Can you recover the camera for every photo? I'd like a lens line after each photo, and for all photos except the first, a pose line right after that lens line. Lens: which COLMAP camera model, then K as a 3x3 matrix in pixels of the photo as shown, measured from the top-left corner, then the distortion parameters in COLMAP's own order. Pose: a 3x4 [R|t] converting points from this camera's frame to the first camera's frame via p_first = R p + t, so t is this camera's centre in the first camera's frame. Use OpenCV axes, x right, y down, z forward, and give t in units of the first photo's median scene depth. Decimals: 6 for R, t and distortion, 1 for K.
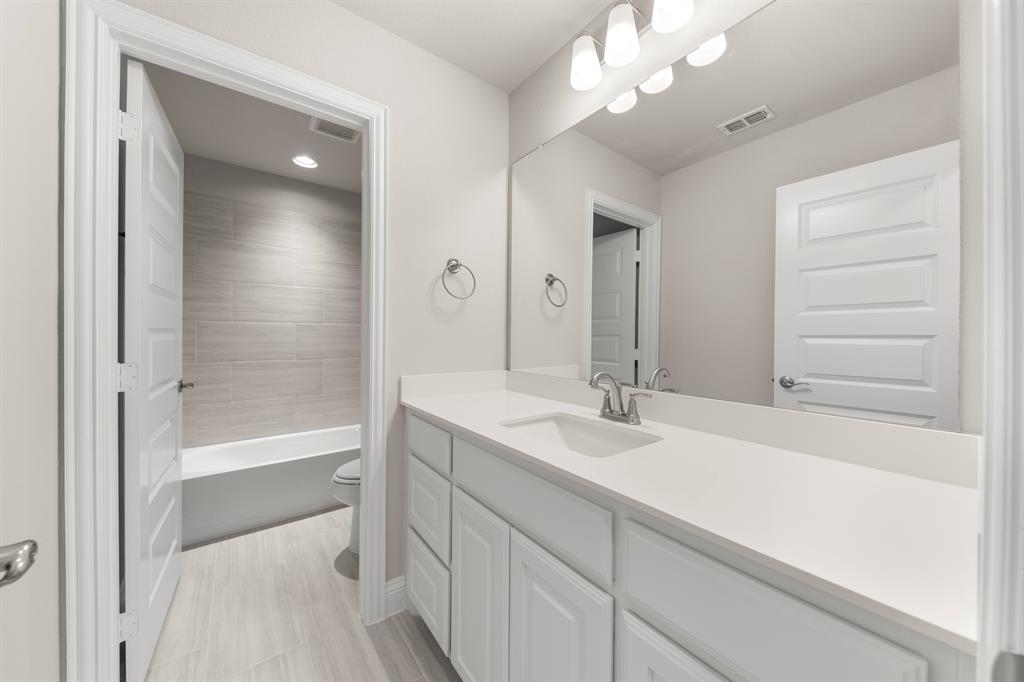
lens RADIAL K [[359.8, 0, 513.5], [0, 359.8, 333.2], [0, 0, 1]] dist [-0.000857, -0.000108]
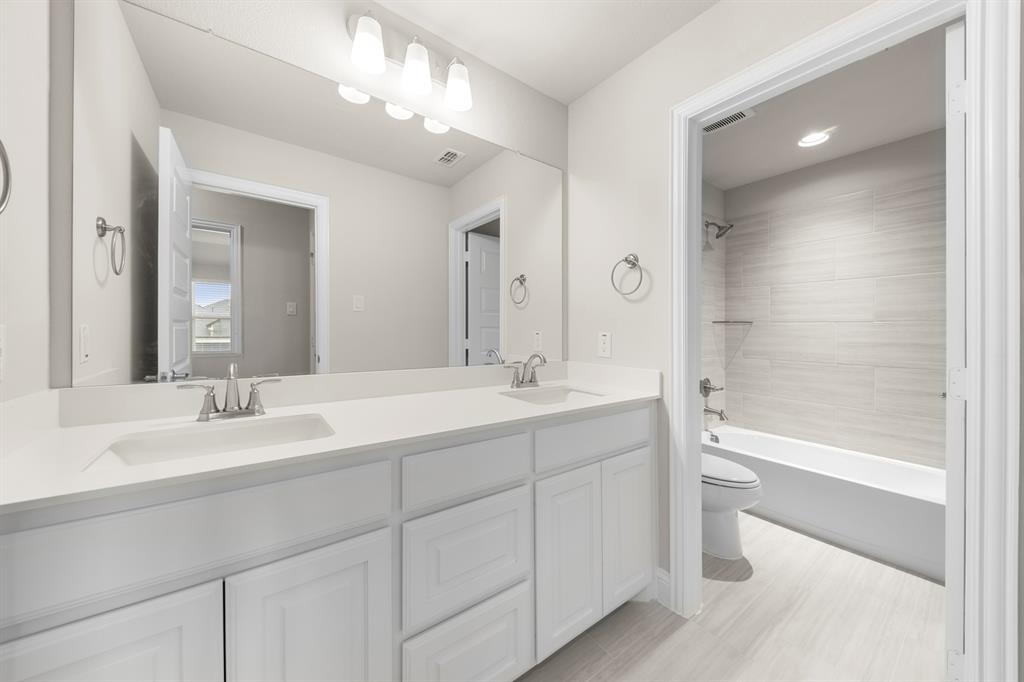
lens RADIAL K [[359.8, 0, 513.5], [0, 359.8, 333.2], [0, 0, 1]] dist [-0.000857, -0.000108]
pose [[-0.013572, -0.001568, -0.999907, 0.527847], [-0.004750, 0.999988, -0.001504, 0.010012], [0.999897, 0.004729, -0.013580, 0.422198]]
